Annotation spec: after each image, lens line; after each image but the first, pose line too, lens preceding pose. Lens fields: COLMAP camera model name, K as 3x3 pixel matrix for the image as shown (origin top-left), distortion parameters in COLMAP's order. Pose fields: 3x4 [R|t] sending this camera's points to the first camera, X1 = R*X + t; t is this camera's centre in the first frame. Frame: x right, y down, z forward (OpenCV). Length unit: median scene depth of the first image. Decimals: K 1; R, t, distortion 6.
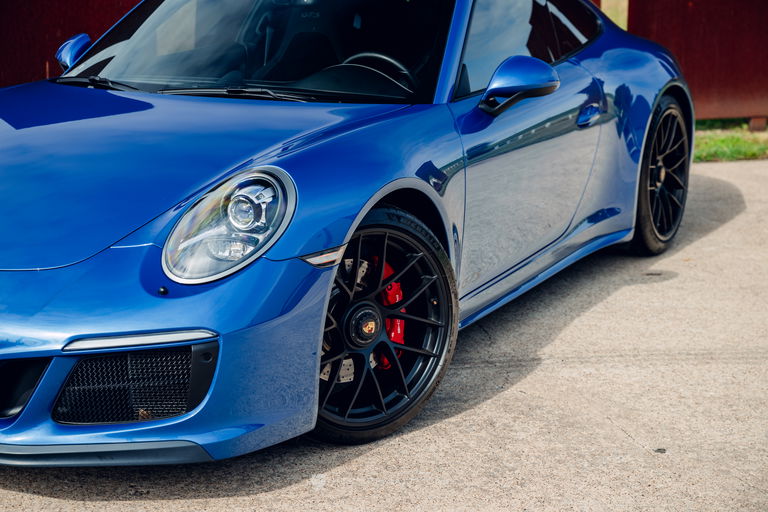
lens RADIAL K [[1481.5, 0, 384.0], [0, 1481.5, 256.0], [0, 0, 1]] dist [-0.006205, -0.027324]
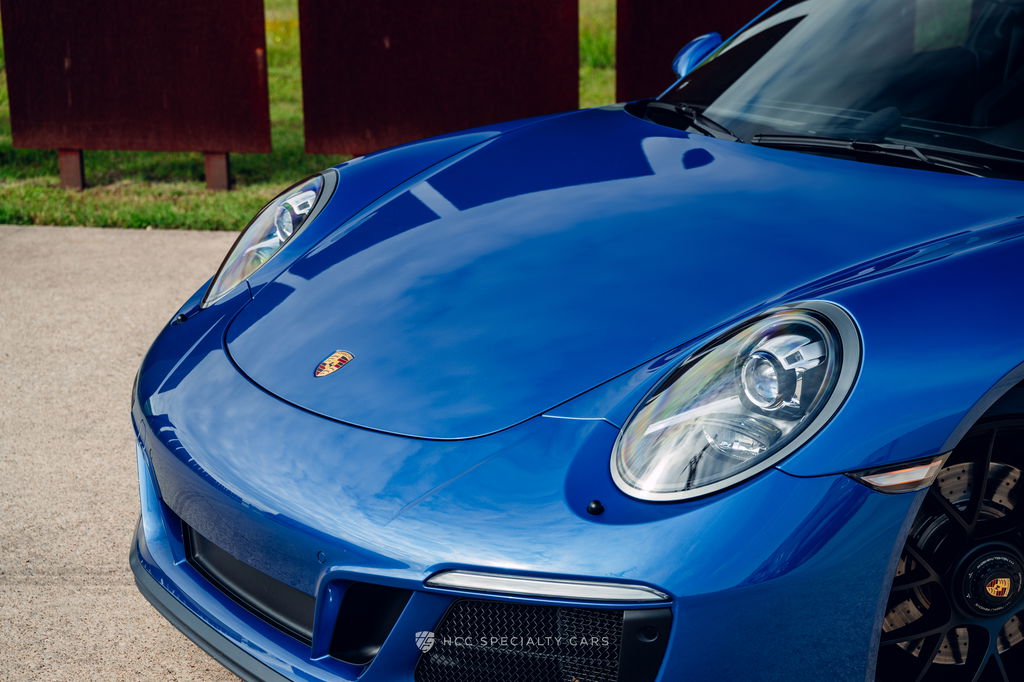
lens RADIAL K [[1729.7, 0, 512.0], [0, 1729.7, 341.0], [0, 0, 1]] dist [0.012209, -0.126634]
pose [[0.900926, 0.110026, -0.419793, 0.099054], [-0.088480, 0.993578, 0.070524, -0.084190], [0.424857, -0.026394, 0.904876, 0.343127]]
